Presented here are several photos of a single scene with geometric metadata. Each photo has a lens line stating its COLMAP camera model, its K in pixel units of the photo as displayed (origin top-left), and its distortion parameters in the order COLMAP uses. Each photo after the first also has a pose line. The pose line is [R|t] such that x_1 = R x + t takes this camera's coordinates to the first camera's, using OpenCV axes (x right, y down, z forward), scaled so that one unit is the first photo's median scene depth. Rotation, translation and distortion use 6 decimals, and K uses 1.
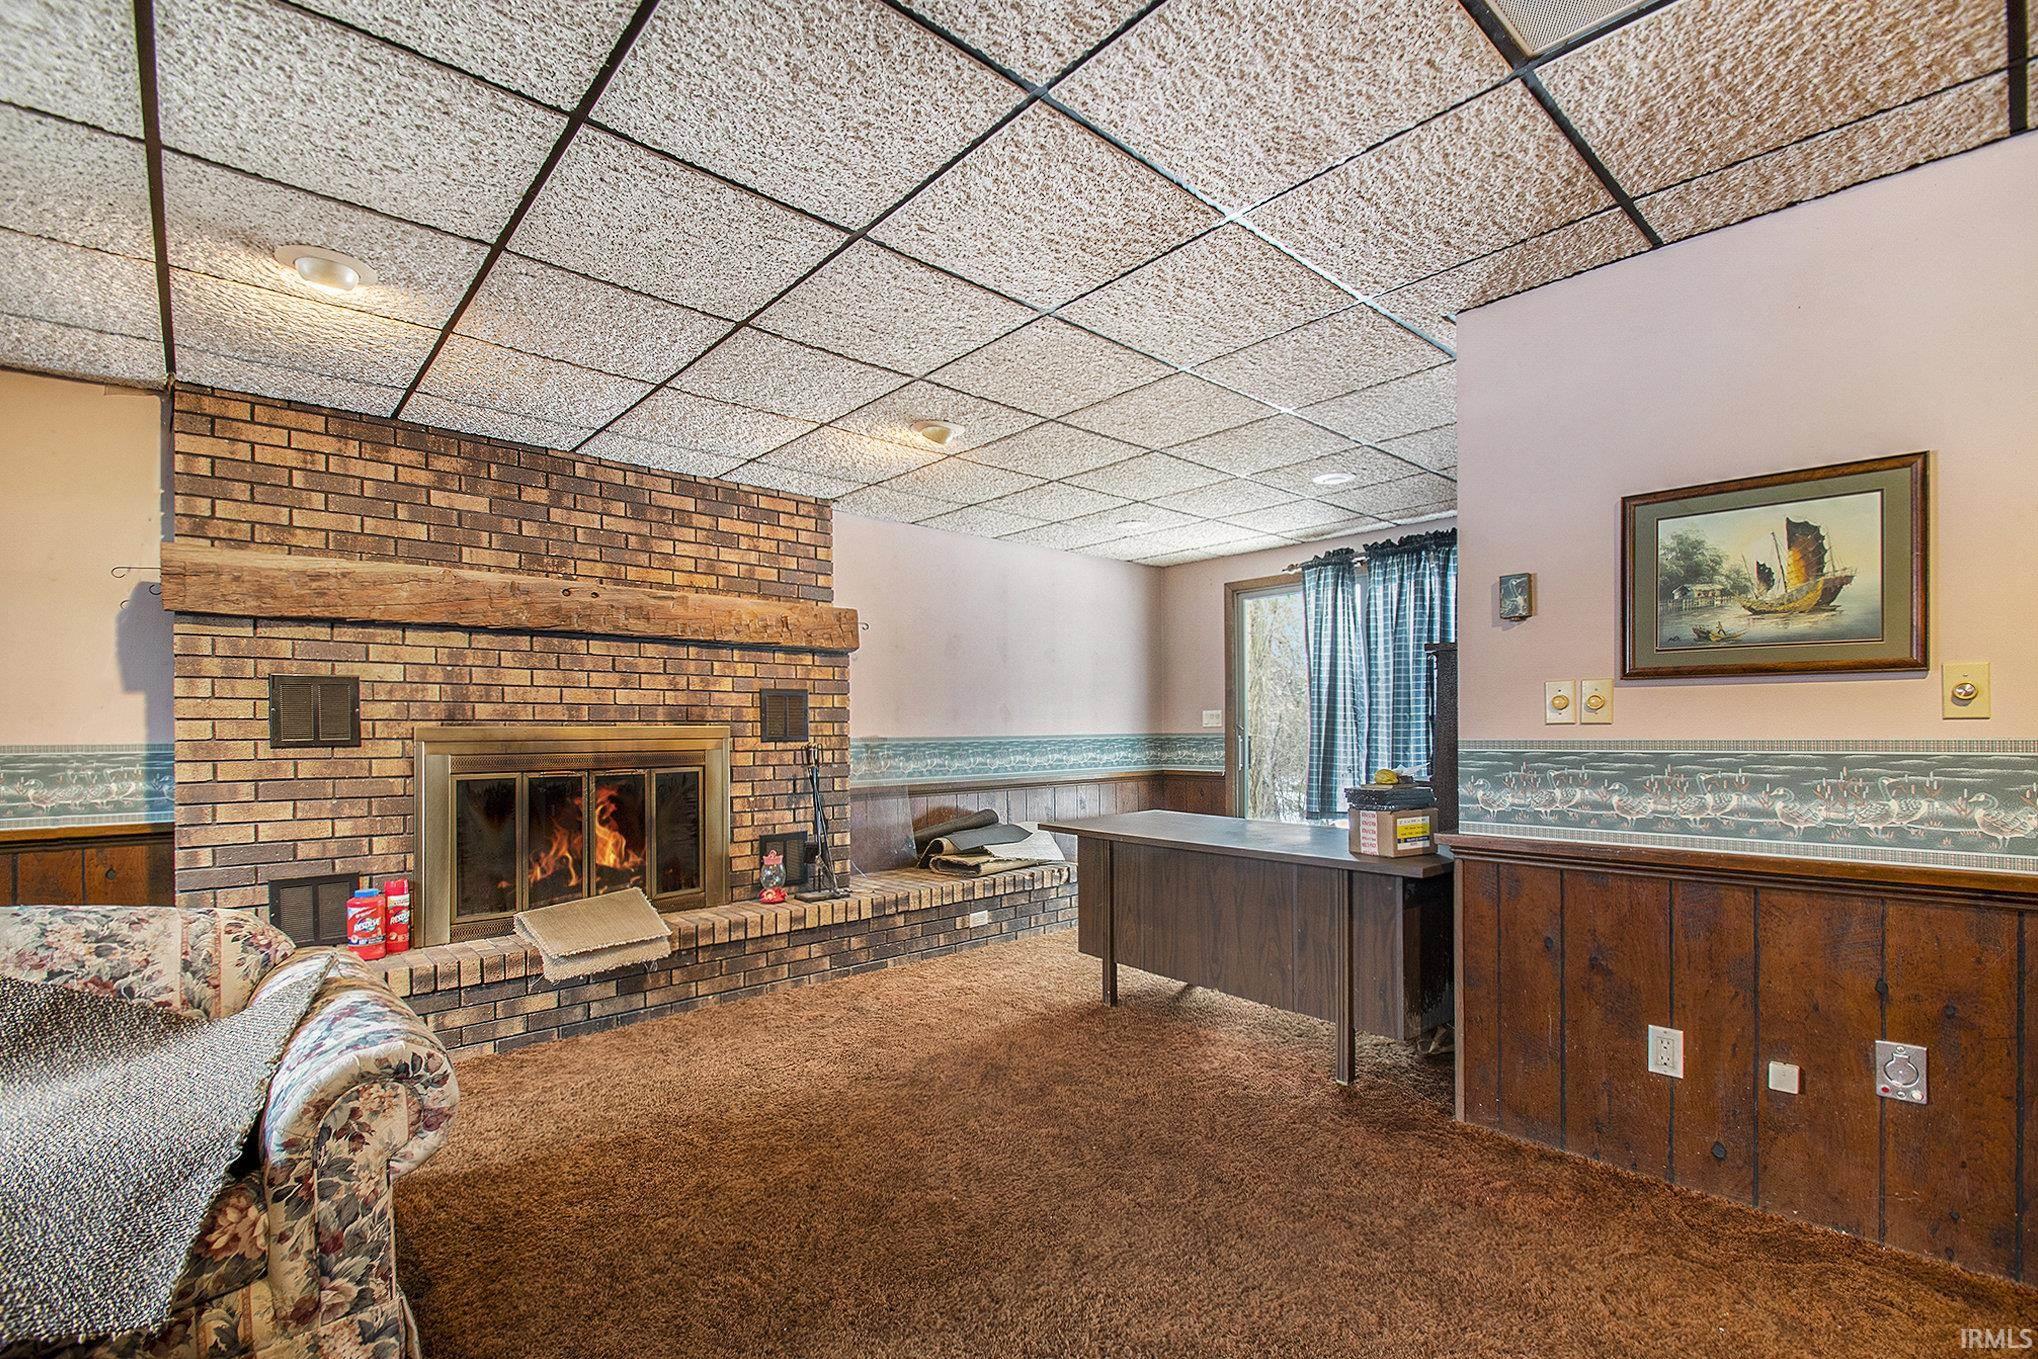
lens RADIAL K [[894.8, 0, 1018.2], [0, 894.8, 741.9], [0, 0, 1]] dist [-0.000838, -0.011158]
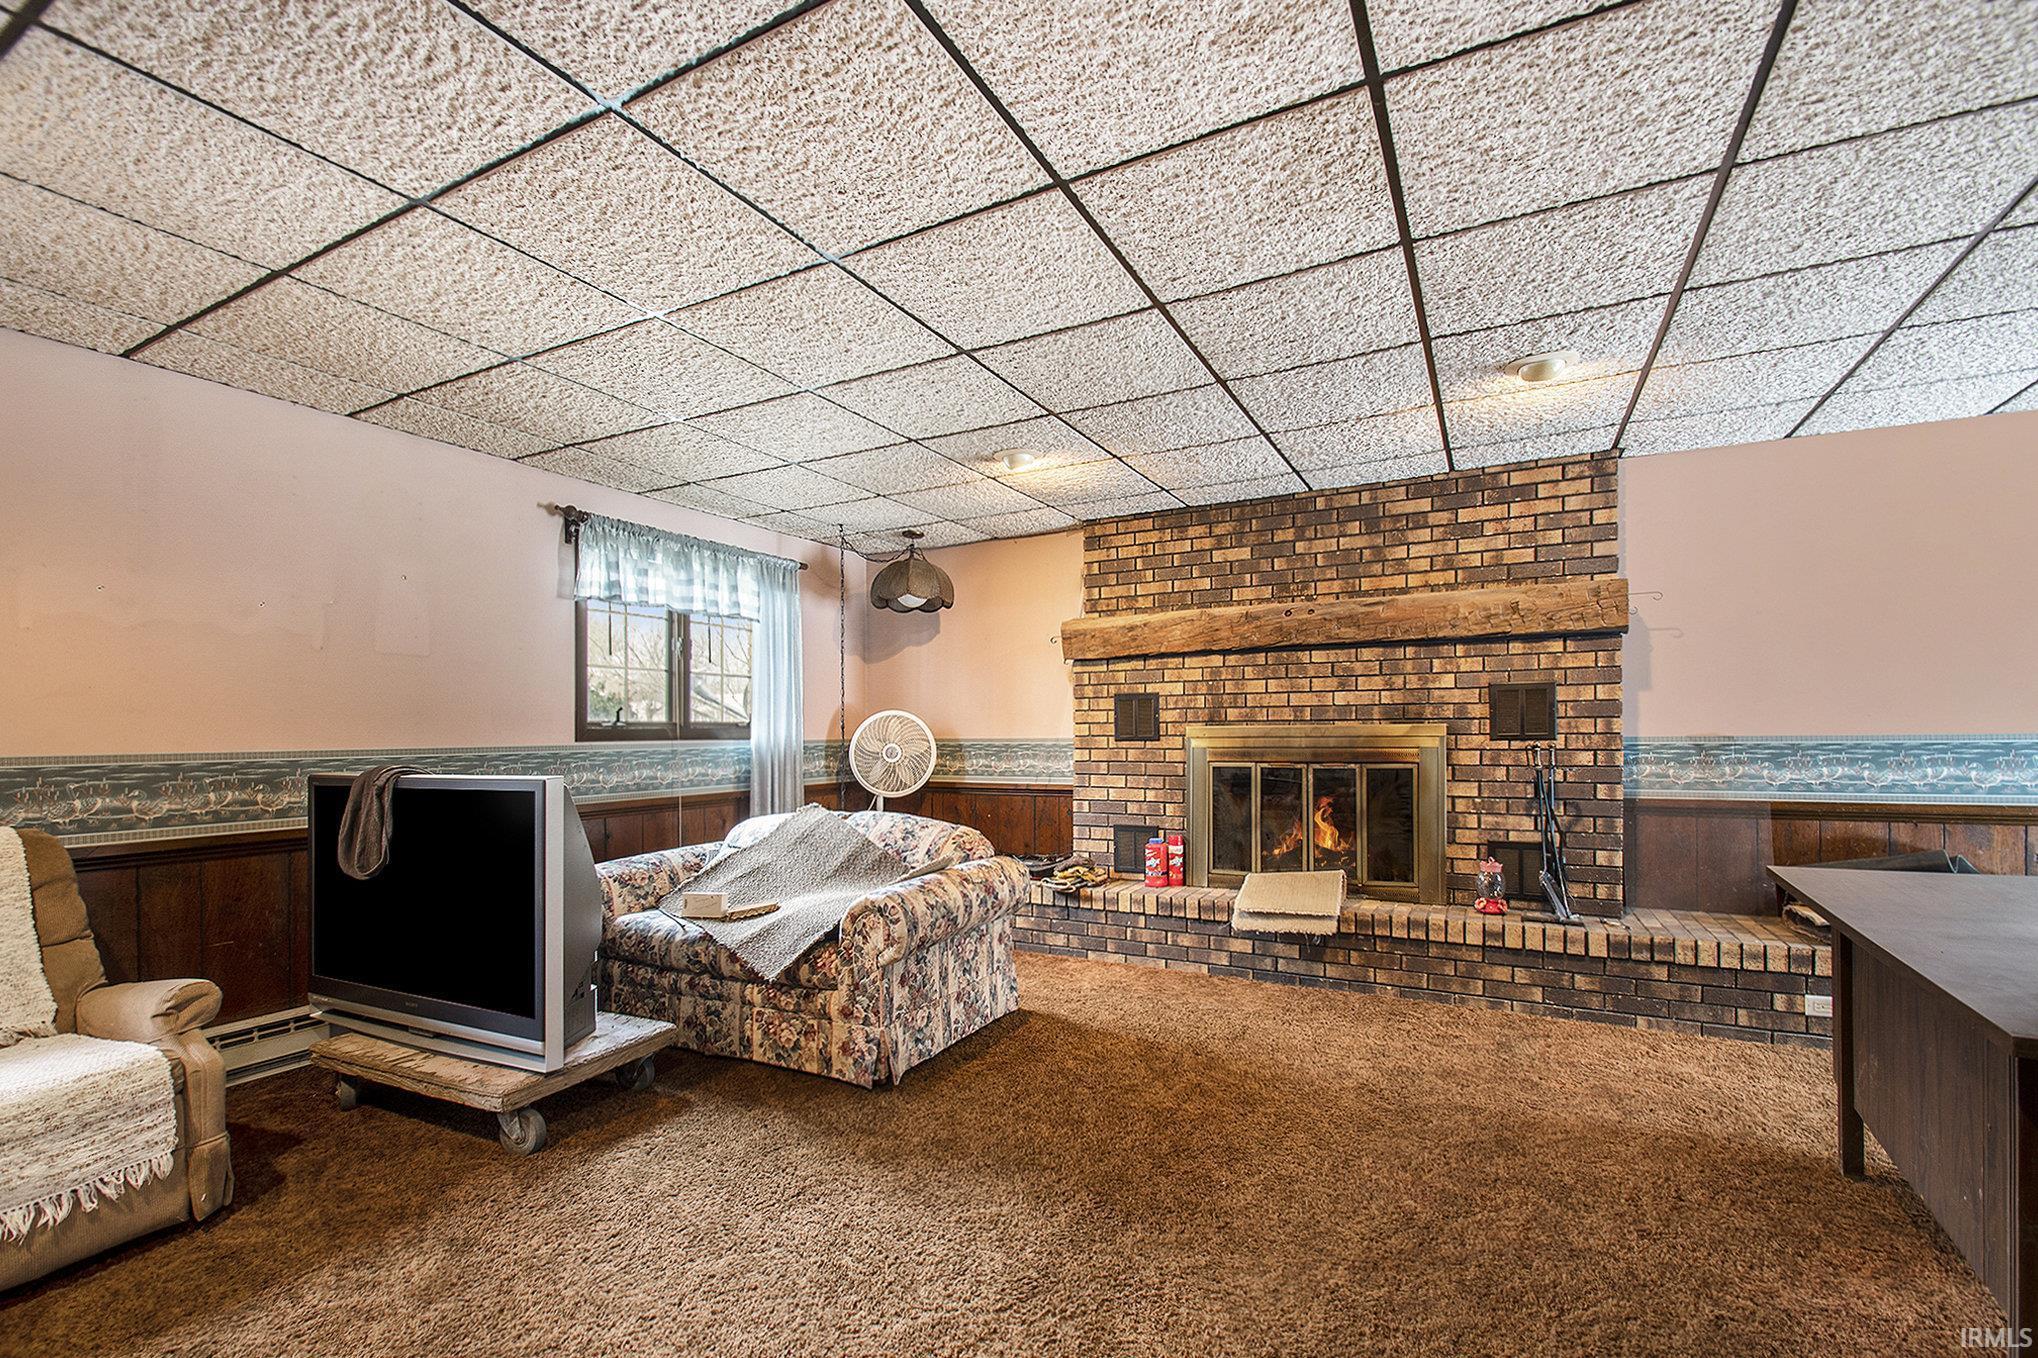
lens RADIAL K [[903.1, 0, 1015.1], [0, 903.1, 732.1], [0, 0, 1]] dist [-0.002407, -0.000292]
pose [[0.325068, 0.004228, -0.945681, 0.485183], [-0.004401, 0.999986, 0.002958, -0.009792], [0.945680, 0.003200, 0.325082, 0.246789]]
